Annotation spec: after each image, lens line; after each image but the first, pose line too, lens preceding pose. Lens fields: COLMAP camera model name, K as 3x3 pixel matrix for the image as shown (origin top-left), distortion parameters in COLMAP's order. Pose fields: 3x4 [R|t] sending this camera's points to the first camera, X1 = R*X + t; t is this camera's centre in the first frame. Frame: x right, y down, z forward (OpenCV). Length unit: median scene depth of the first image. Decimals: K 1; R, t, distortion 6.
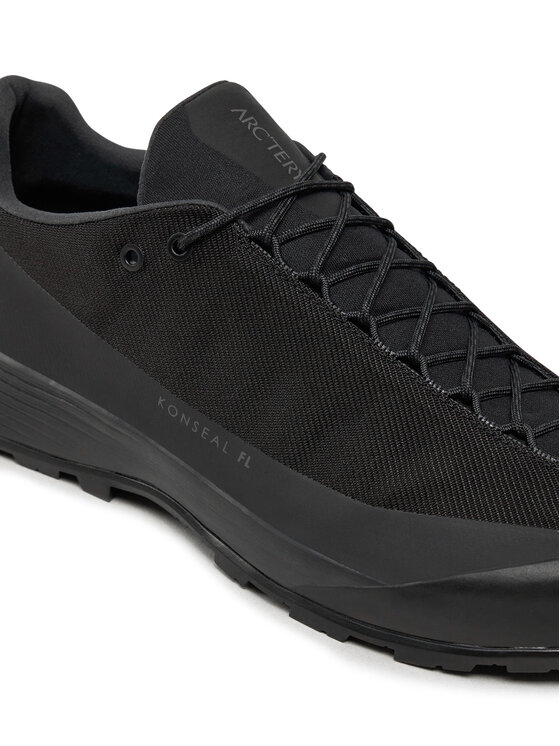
lens RADIAL K [[1784.1, 0, 280.0], [0, 1784.1, 373.0], [0, 0, 1]] dist [-0.008567, 0.063734]
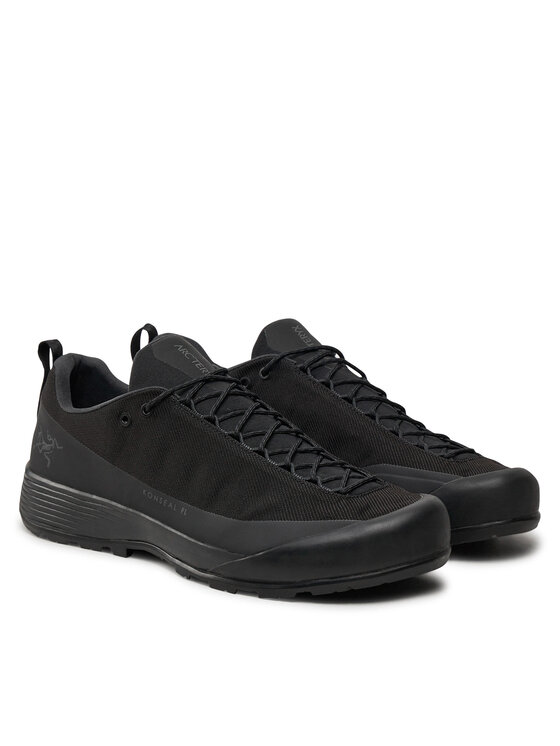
lens RADIAL K [[2050.4, 0, 280.0], [0, 2050.4, 373.0], [0, 0, 1]] dist [-0.025009, -0.150450]
pose [[0.989579, -0.092208, -0.110595, 0.355520], [0.060063, 0.962387, -0.264959, 0.515593], [0.130867, 0.255555, 0.957896, -1.220409]]
